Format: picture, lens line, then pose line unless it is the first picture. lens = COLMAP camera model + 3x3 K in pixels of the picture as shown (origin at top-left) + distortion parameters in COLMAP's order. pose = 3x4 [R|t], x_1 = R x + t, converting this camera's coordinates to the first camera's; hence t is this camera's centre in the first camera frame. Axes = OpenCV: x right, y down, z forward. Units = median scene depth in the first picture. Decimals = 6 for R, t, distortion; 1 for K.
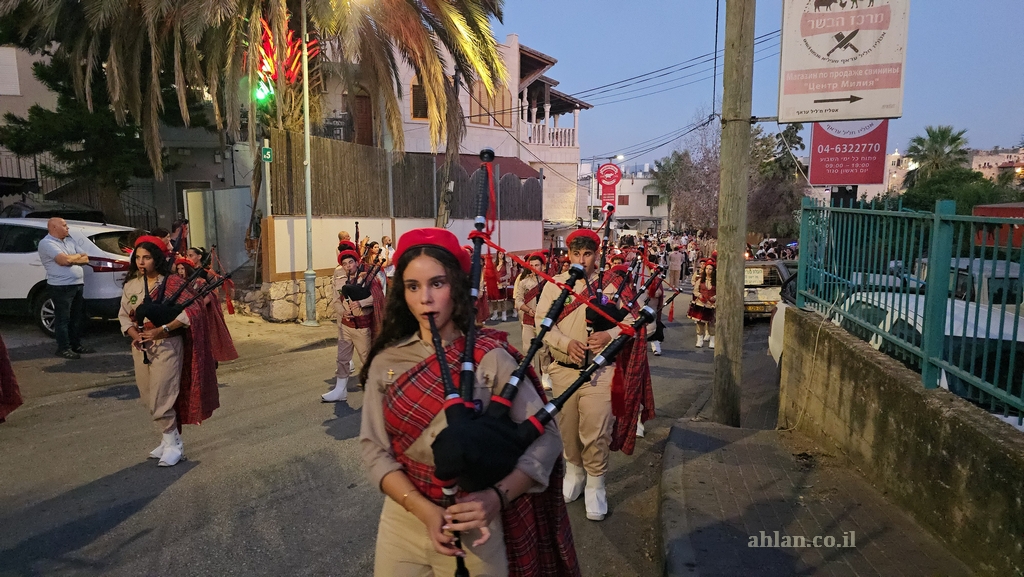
lens RADIAL K [[690.9, 0, 504.1], [0, 690.9, 289.8], [0, 0, 1]] dist [0.062311, -0.053261]
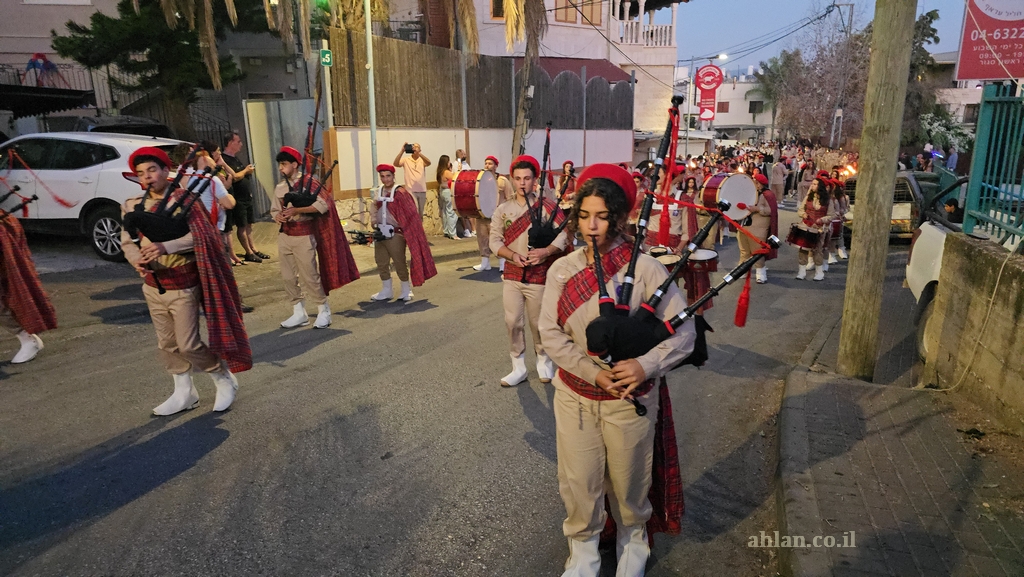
lens RADIAL K [[692.2, 0, 510.7], [0, 692.2, 294.6], [0, 0, 1]] dist [0.043641, -0.035040]
pose [[0.993212, 0.013221, -0.115568, 0.005669], [0.001687, 0.991778, 0.127956, -0.003327], [0.116310, -0.127282, 0.985024, 0.074908]]
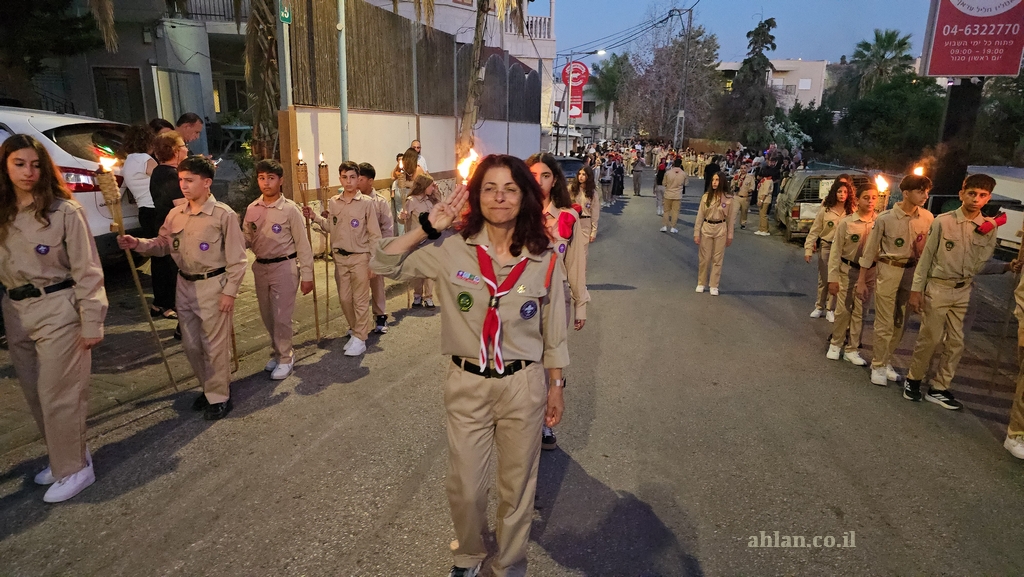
lens RADIAL K [[688.2, 0, 485.4], [0, 688.2, 292.6], [0, 0, 1]] dist [0.039036, -0.029191]
pose [[0.992667, -0.024785, 0.118313, -0.183109], [0.009175, 0.991379, 0.130705, -0.008974], [-0.120532, -0.128661, 0.984337, 0.222620]]
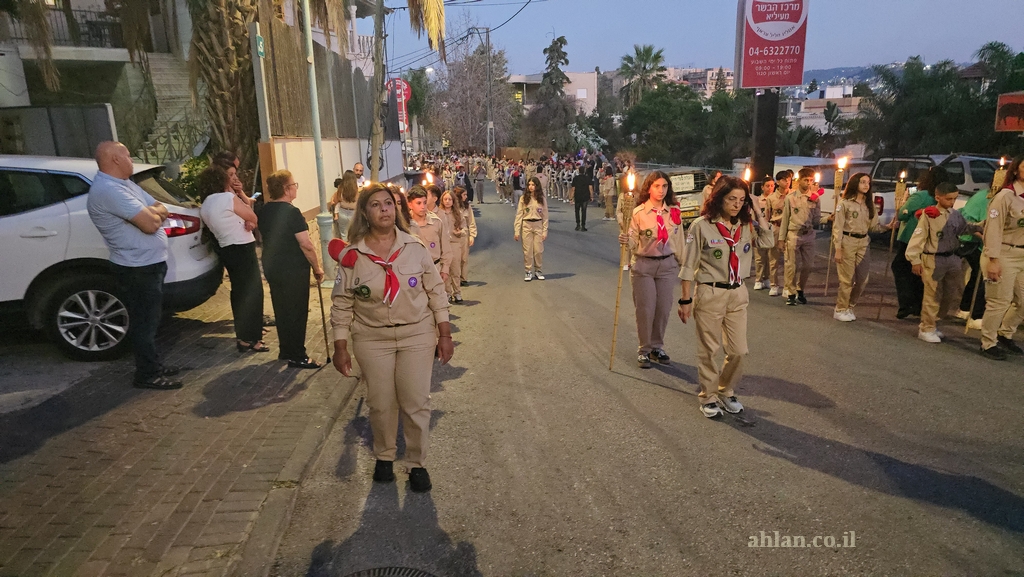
lens RADIAL K [[692.2, 0, 510.7], [0, 692.2, 294.6], [0, 0, 1]] dist [0.043641, -0.035040]
pose [[0.891850, -0.142412, 0.429328, -0.351020], [0.094174, 0.986806, 0.131704, -0.016900], [-0.442420, -0.077029, 0.893494, 0.209222]]
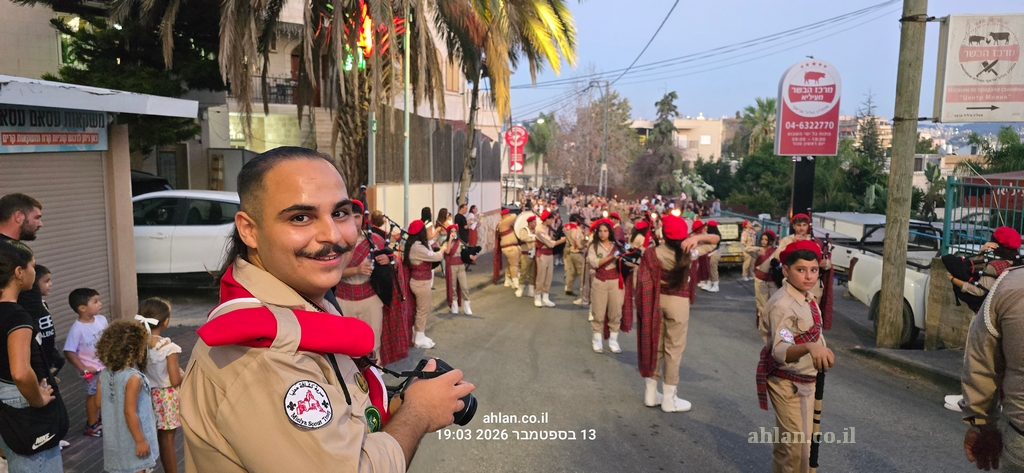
lens RADIAL K [[701.0, 0, 502.2], [0, 701.0, 229.8], [0, 0, 1]] dist [0.066114, -0.066332]
pose [[0.967577, -0.019760, 0.251804, -0.330752], [0.025367, 0.999497, -0.019039, -0.010581], [-0.251301, 0.024810, 0.967591, -0.051500]]
